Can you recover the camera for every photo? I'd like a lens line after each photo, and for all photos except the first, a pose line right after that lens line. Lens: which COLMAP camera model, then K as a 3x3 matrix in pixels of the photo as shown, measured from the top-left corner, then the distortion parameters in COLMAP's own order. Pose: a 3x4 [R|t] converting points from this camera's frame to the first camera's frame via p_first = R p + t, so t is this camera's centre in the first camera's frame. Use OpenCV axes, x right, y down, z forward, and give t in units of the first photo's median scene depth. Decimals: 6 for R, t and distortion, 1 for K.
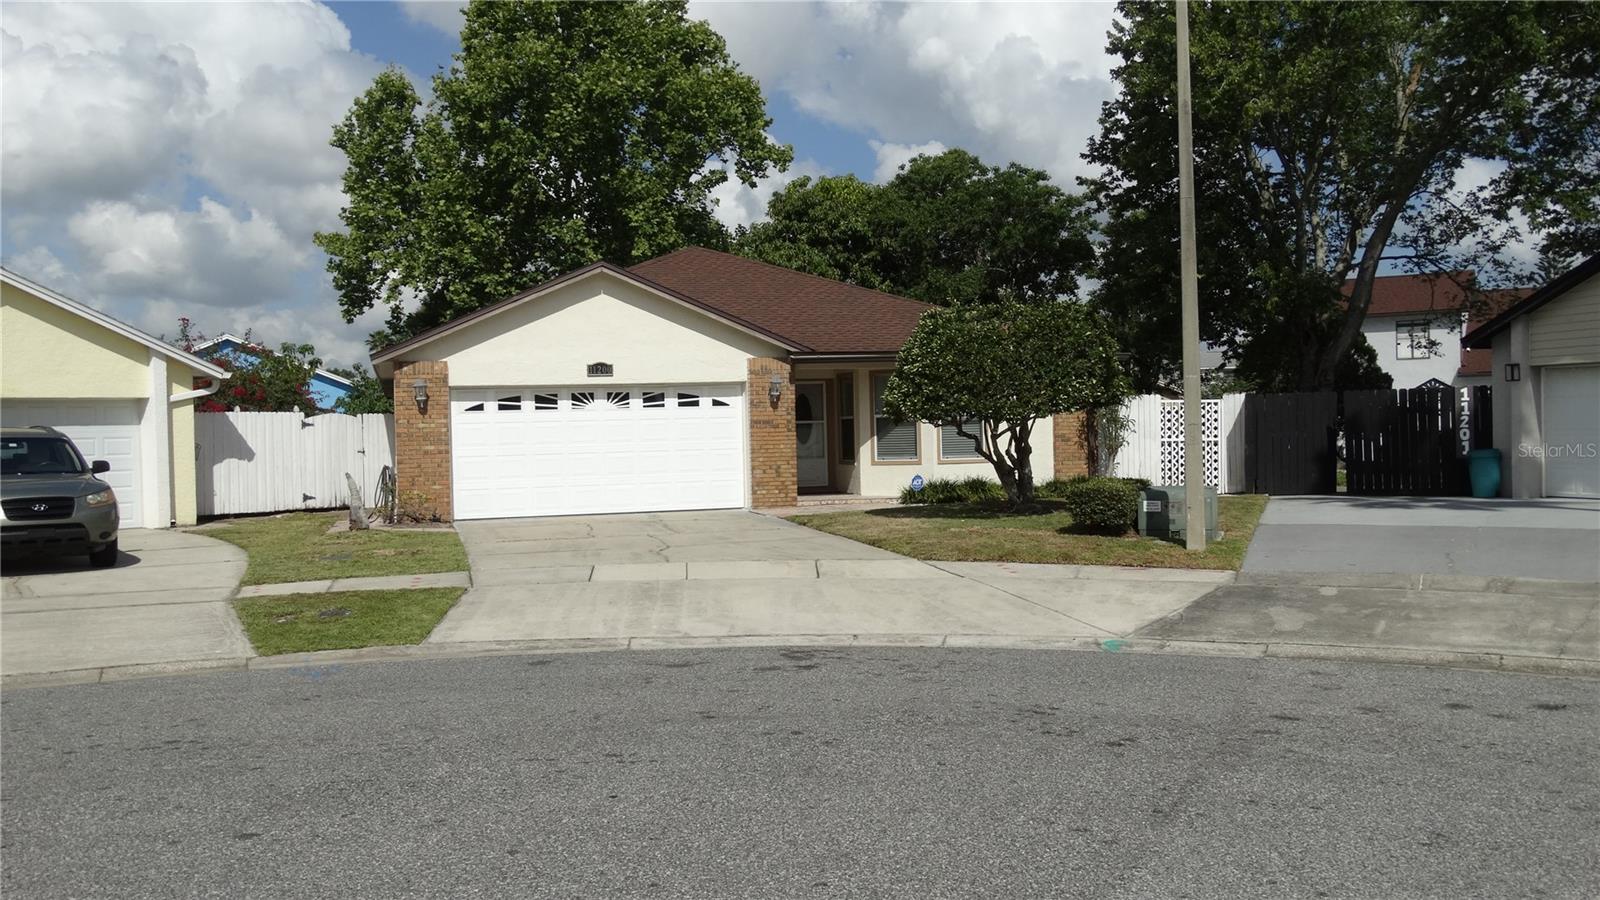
lens RADIAL K [[1364.1, 0, 804.1], [0, 1364.1, 452.5], [0, 0, 1]] dist [-0.002019, 0.018508]
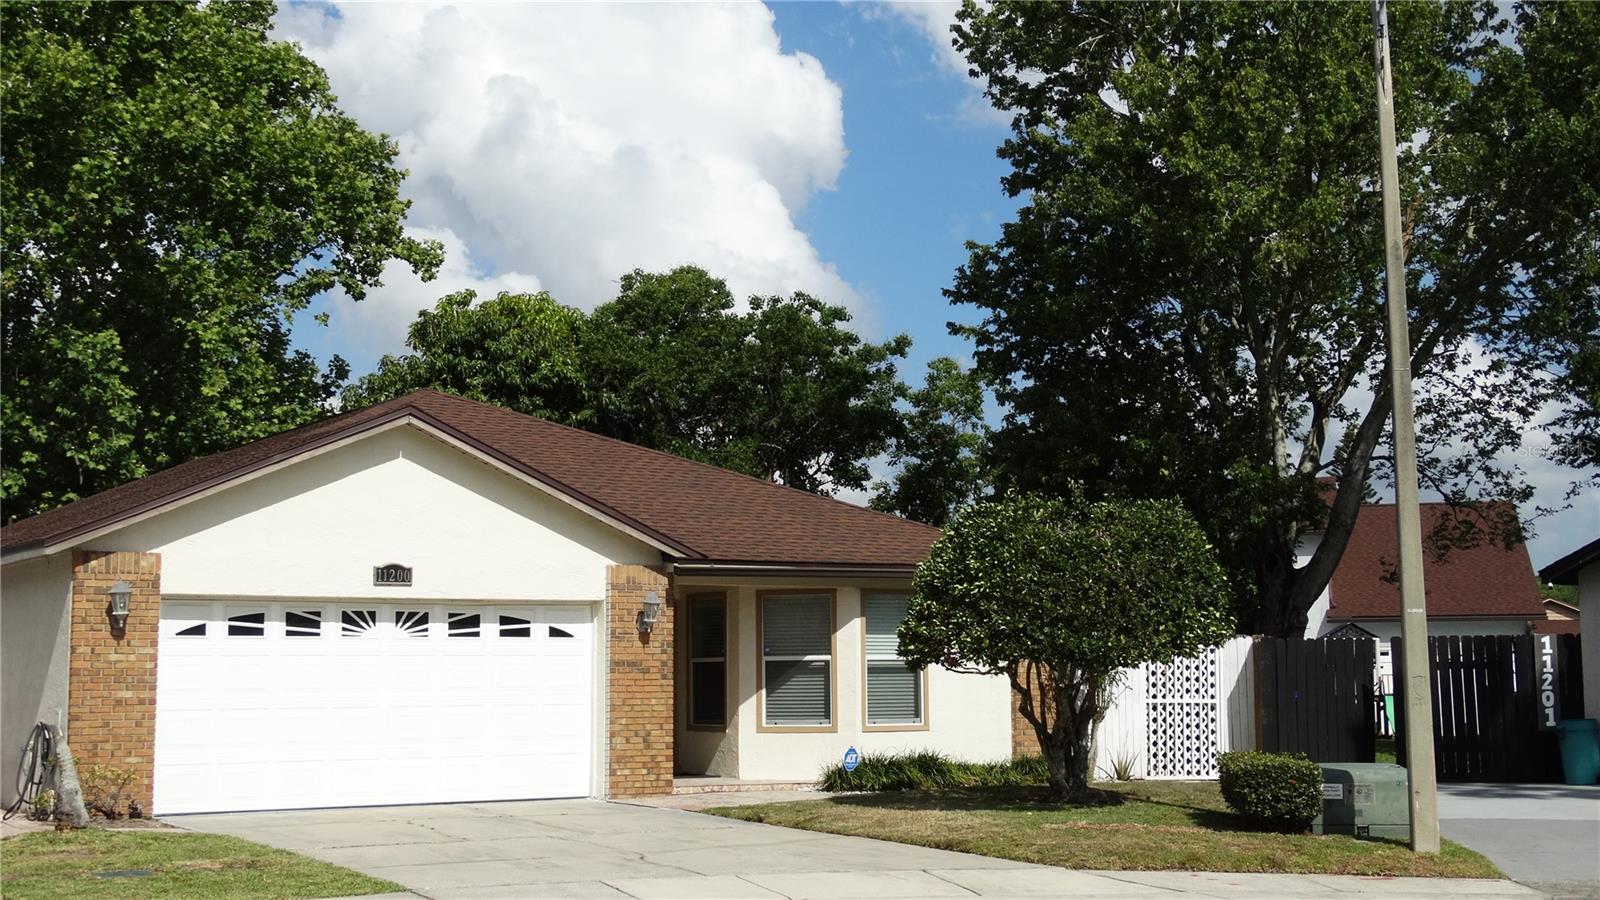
lens RADIAL K [[2101.3, 0, 810.6], [0, 2101.3, 434.3], [0, 0, 1]] dist [0.014343, 0.000000]
pose [[0.958754, 0.050772, 0.279668, -0.232383], [-0.012213, 0.990367, -0.137926, 0.006675], [-0.283976, 0.128822, 0.950138, 0.004671]]
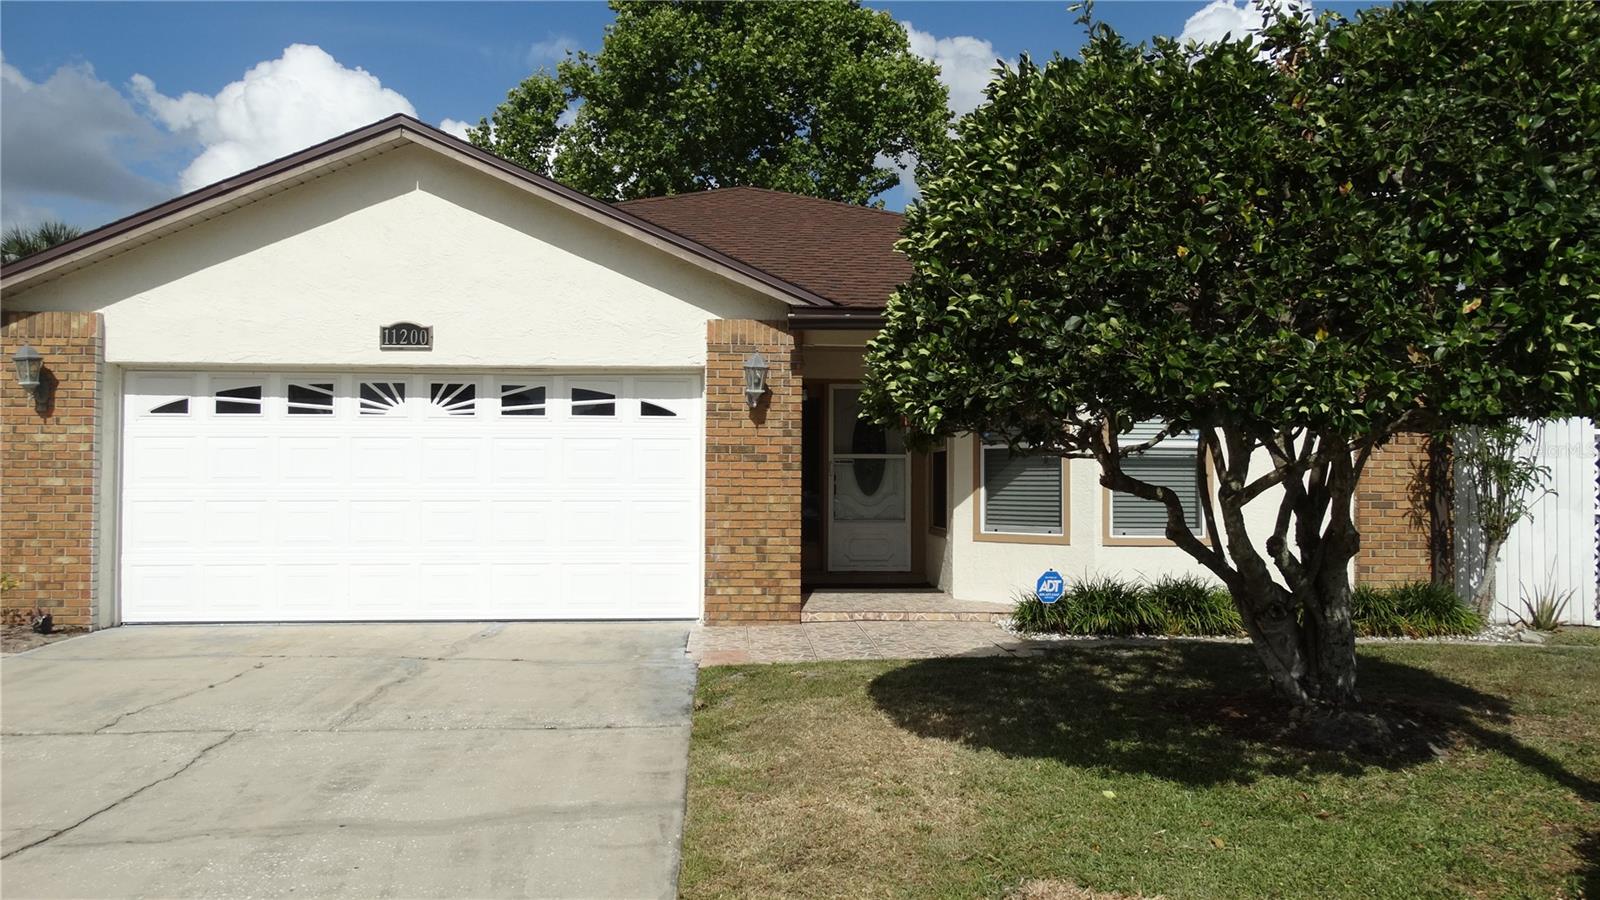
lens RADIAL K [[1139.5, 0, 802.1], [0, 1139.5, 458.6], [0, 0, 1]] dist [-0.019009, 0.023993]
pose [[0.976977, 0.023662, -0.212031, 0.081468], [-0.030339, 0.999139, -0.028294, -0.008001], [0.211179, 0.034075, 0.976853, 0.600281]]
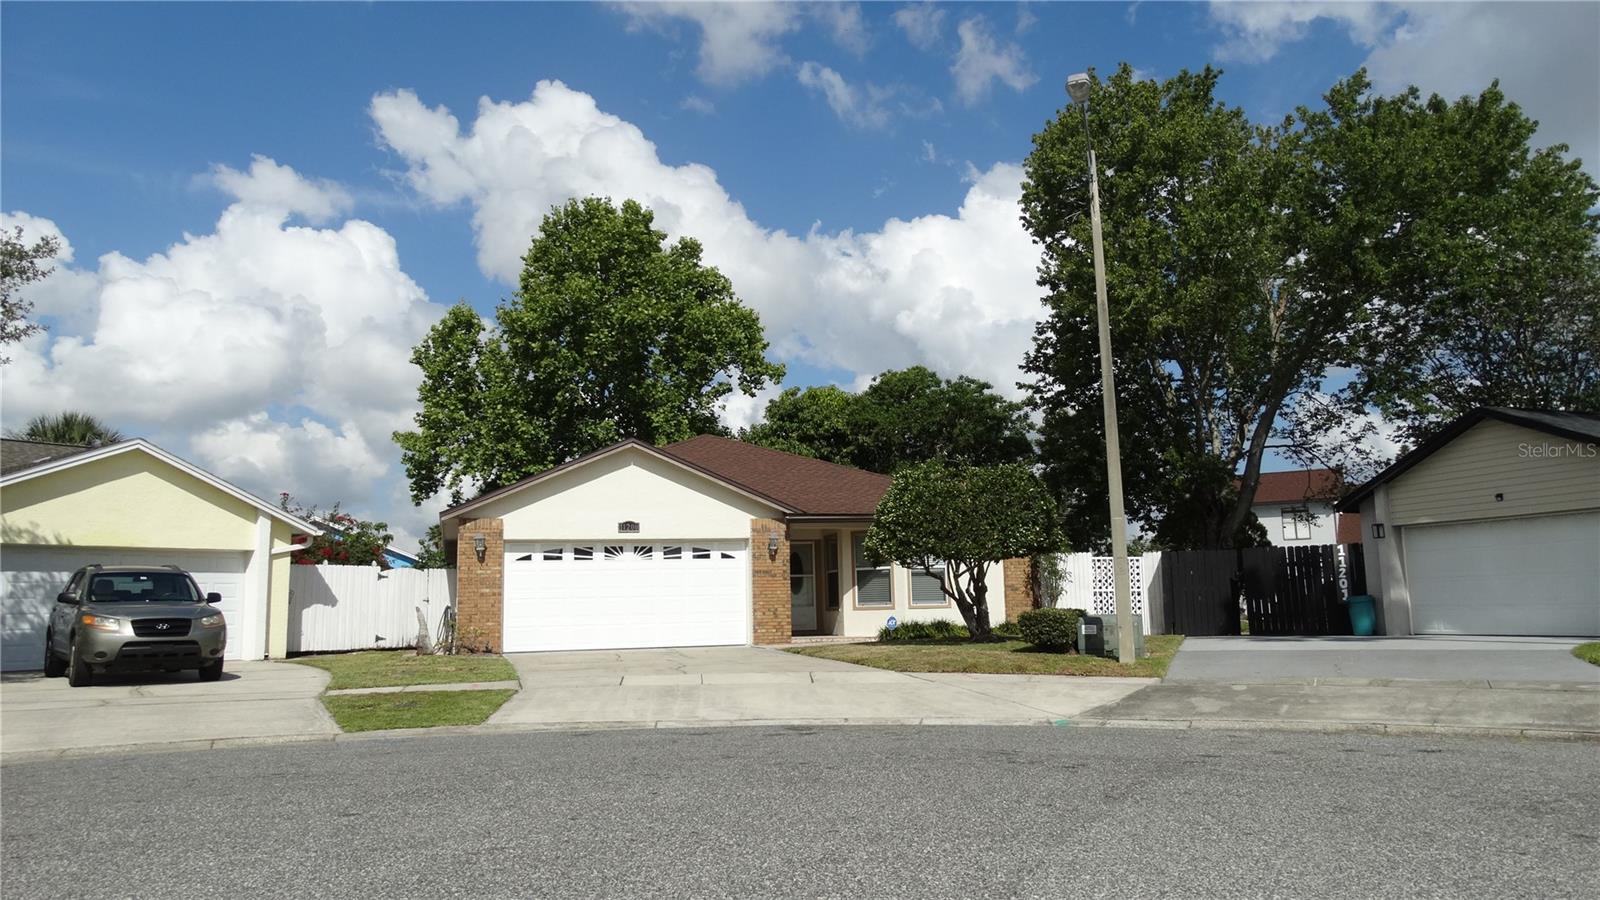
lens RADIAL K [[1139.5, 0, 800.1], [0, 1139.5, 447.3], [0, 0, 1]] dist [-0.019009, 0.023993]
pose [[0.999969, 0.001968, 0.007593, -0.005340], [-0.000726, 0.987081, -0.160223, 0.030026], [-0.007810, 0.160213, 0.987052, -0.009117]]
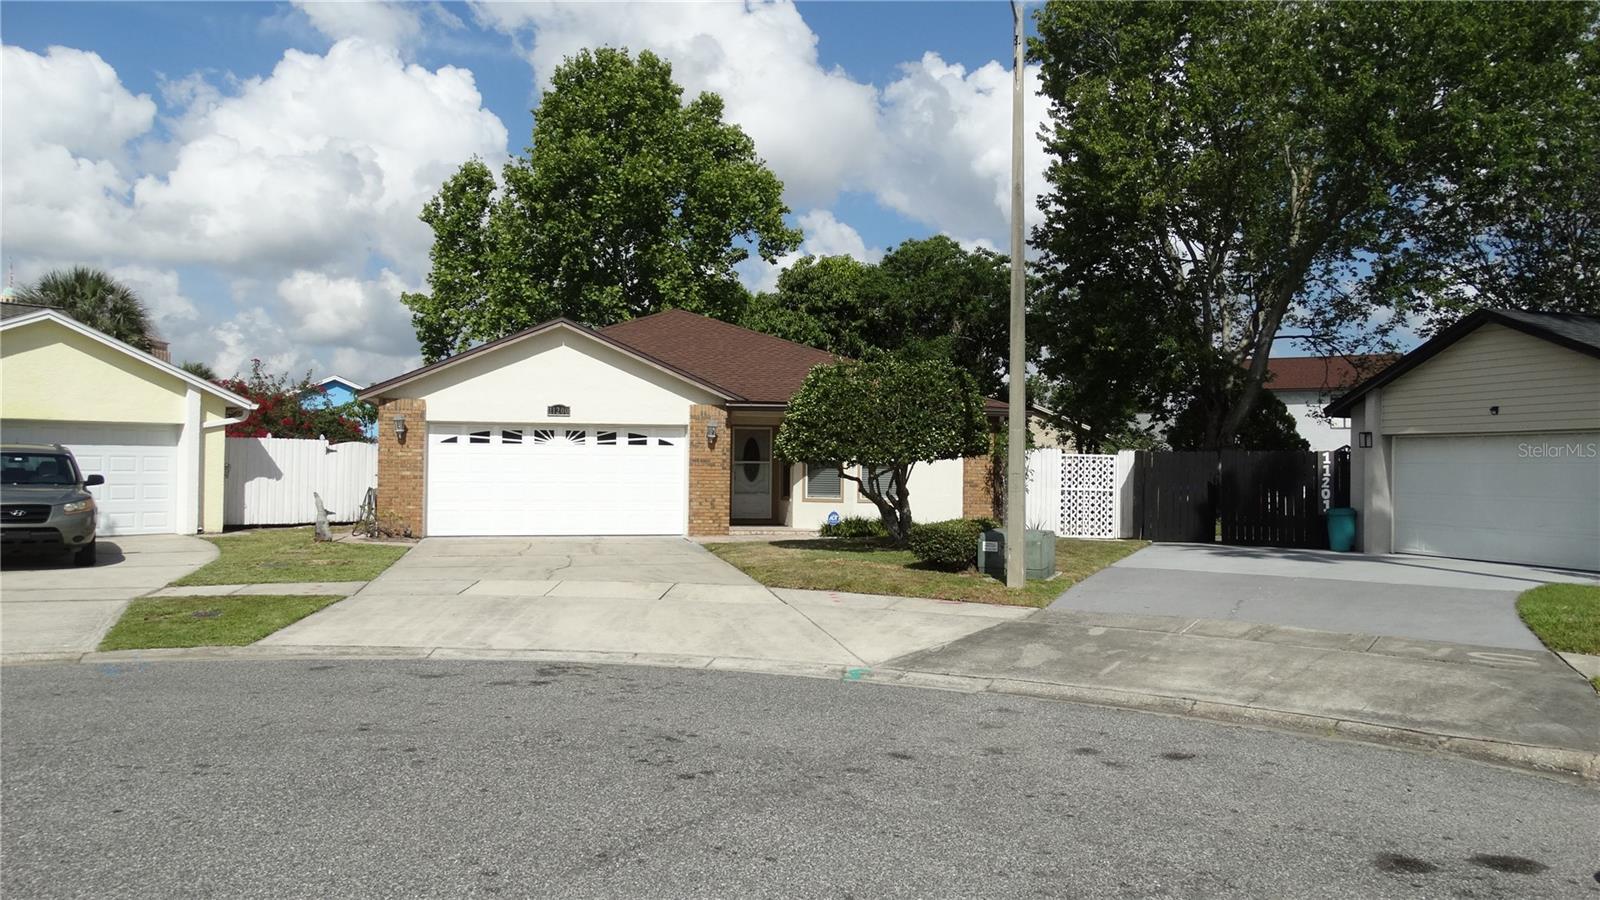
lens RADIAL K [[1139.5, 0, 806.1], [0, 1139.5, 456.1], [0, 0, 1]] dist [-0.019009, 0.023993]
pose [[0.997890, 0.032974, -0.055927, 0.111384], [-0.034636, 0.998979, -0.029001, -0.001529], [0.054913, 0.030877, 0.998014, 0.046457]]
